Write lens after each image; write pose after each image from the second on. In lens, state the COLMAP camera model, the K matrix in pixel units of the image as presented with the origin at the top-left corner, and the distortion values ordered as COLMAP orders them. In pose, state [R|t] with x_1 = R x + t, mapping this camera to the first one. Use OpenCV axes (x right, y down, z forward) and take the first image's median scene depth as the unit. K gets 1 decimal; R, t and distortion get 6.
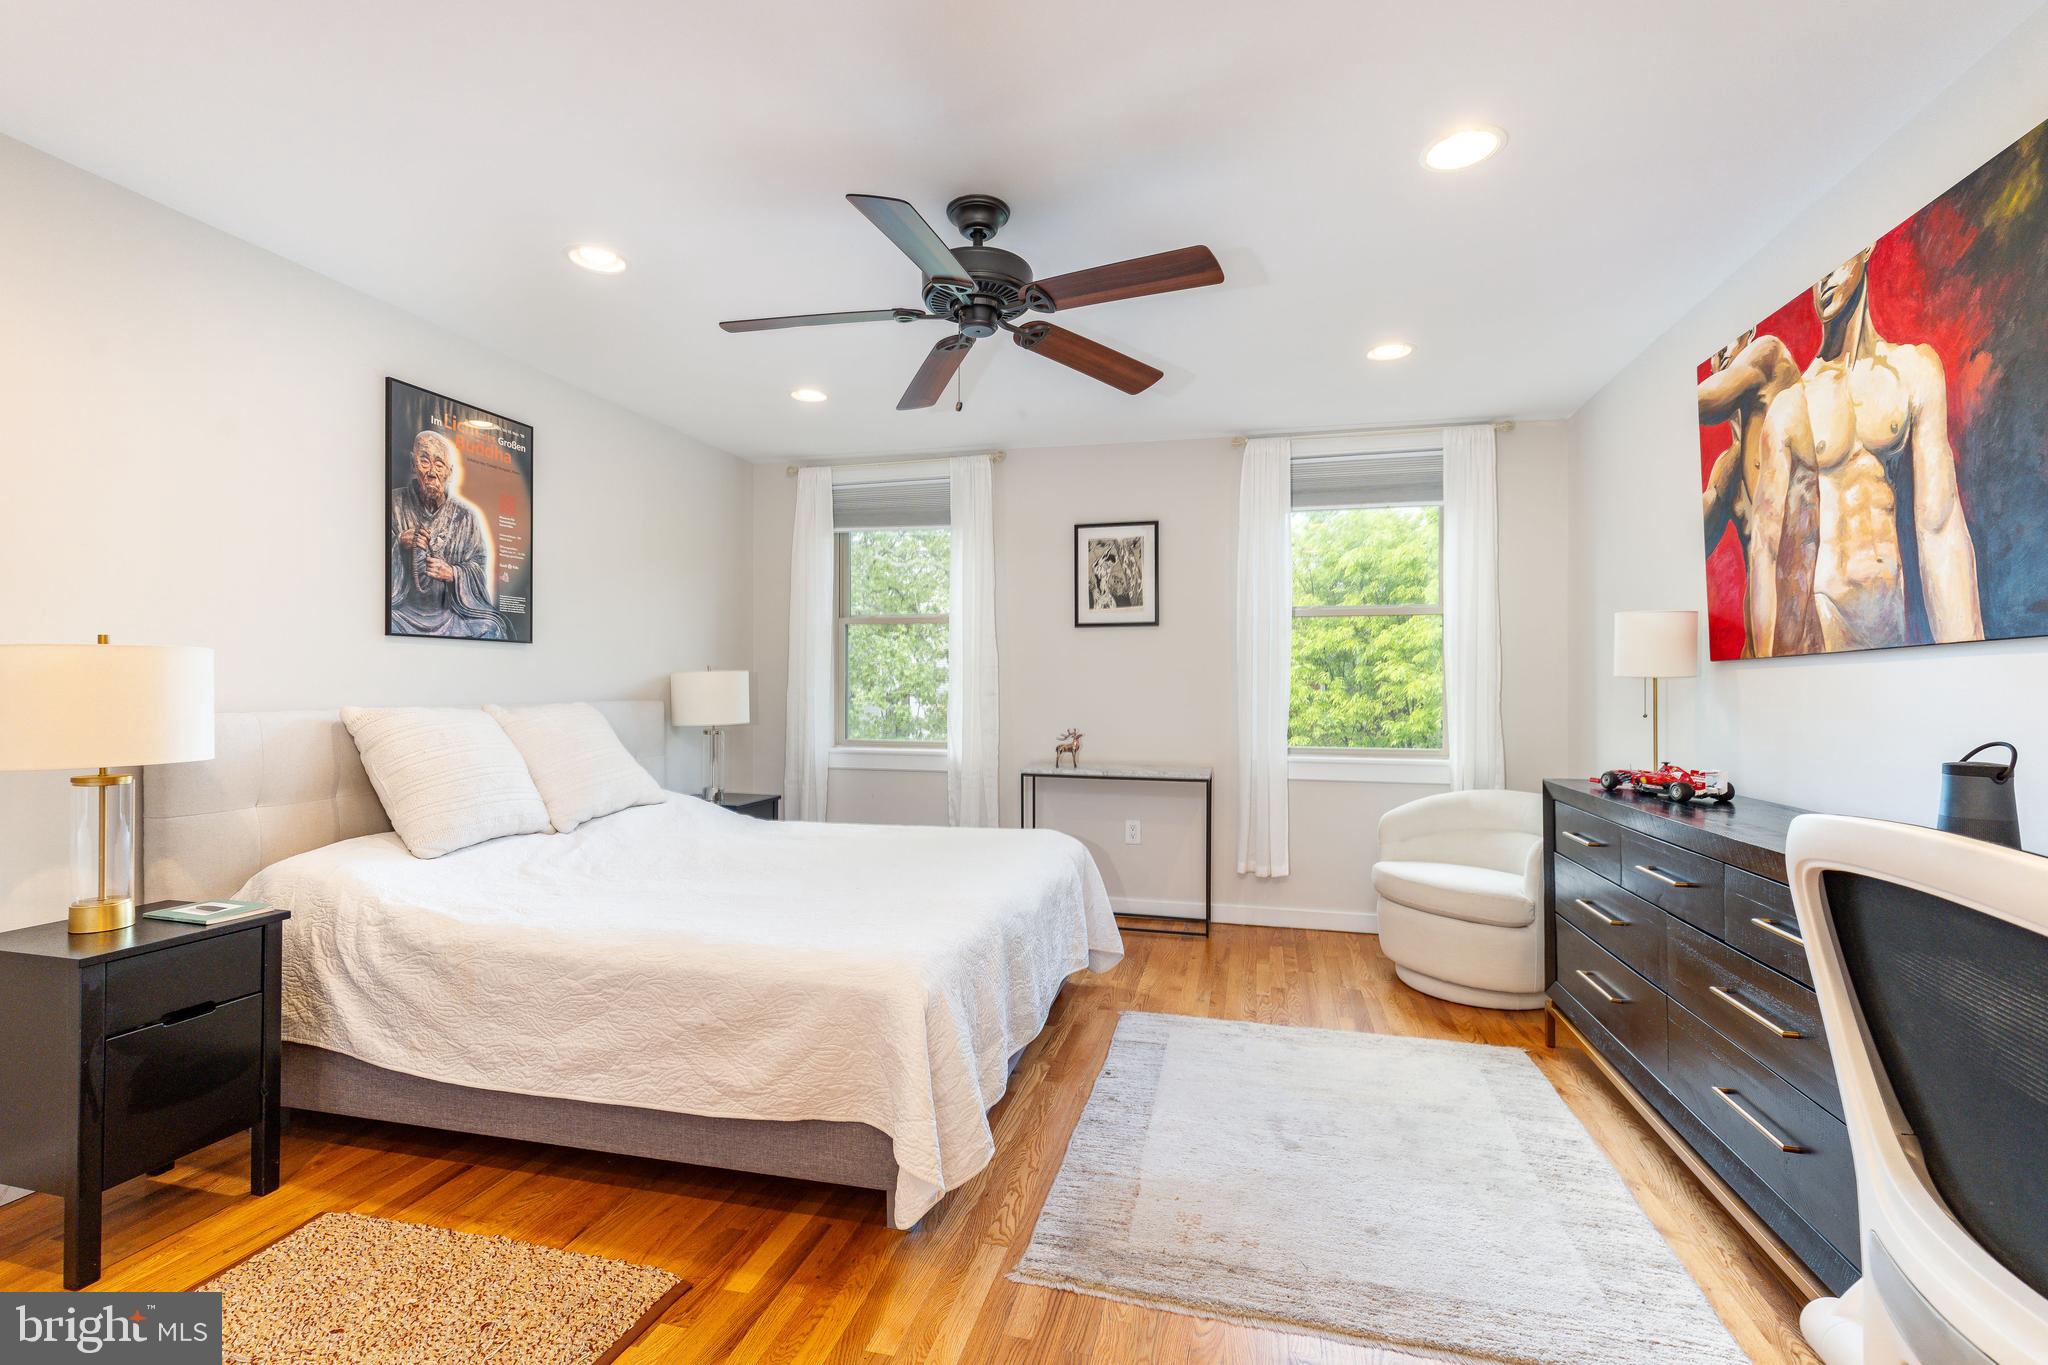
lens RADIAL K [[919.8, 0, 1024.0], [0, 919.8, 682.5], [0, 0, 1]] dist [0.004347, 0.000186]
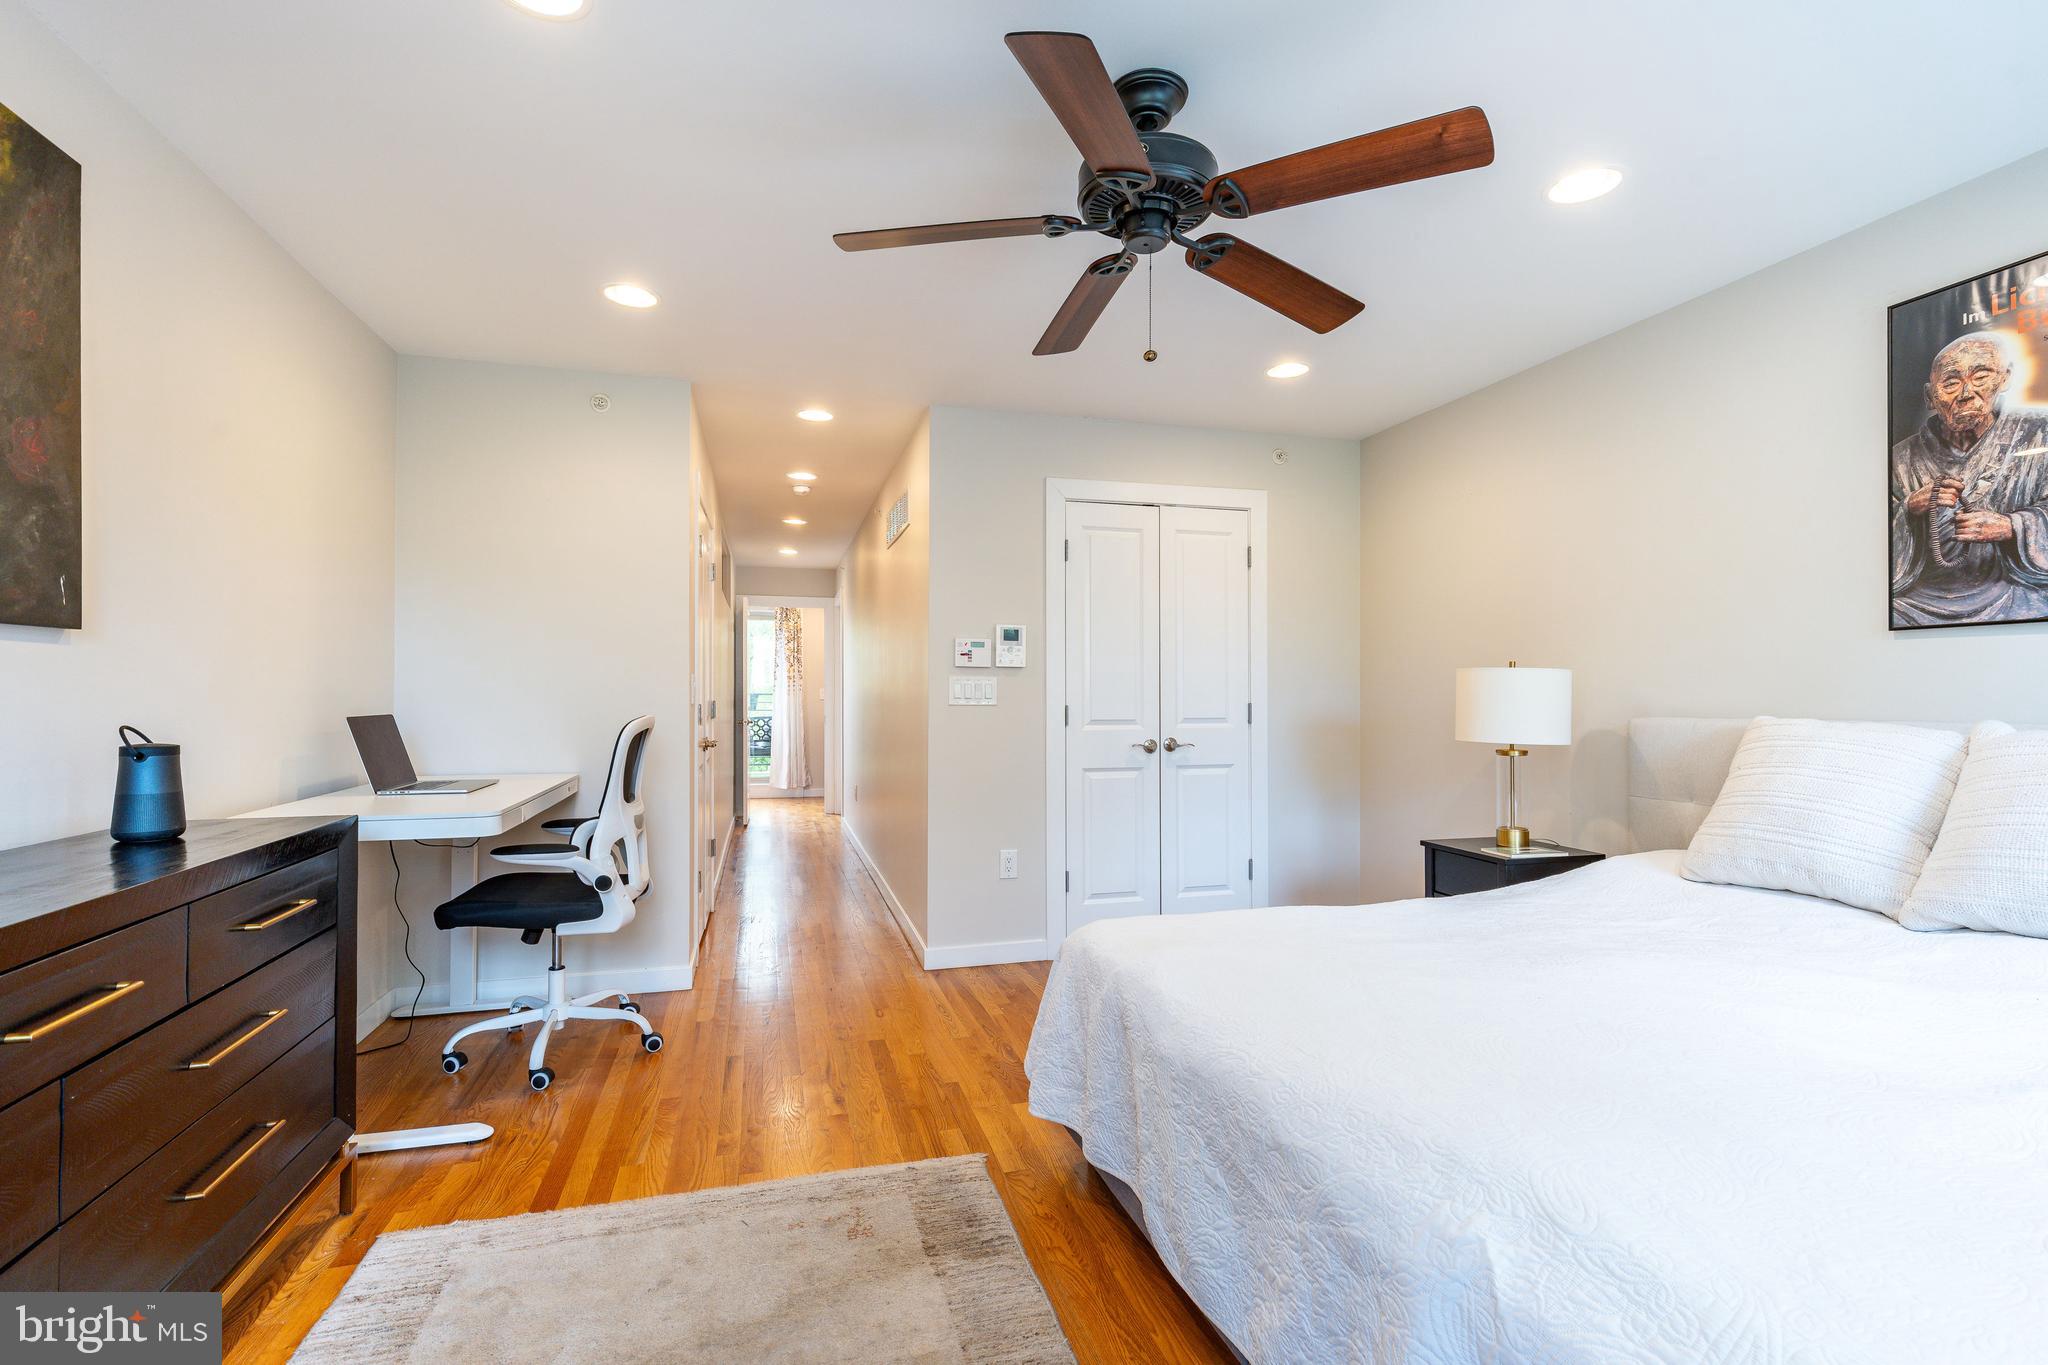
lens RADIAL K [[919.8, 0, 1024.0], [0, 919.8, 682.5], [0, 0, 1]] dist [0.004347, 0.000186]
pose [[-0.863763, -0.007330, -0.503845, 0.344649], [-0.000709, 0.999911, -0.013331, 0.004563], [0.503898, -0.011158, -0.863691, 1.262198]]
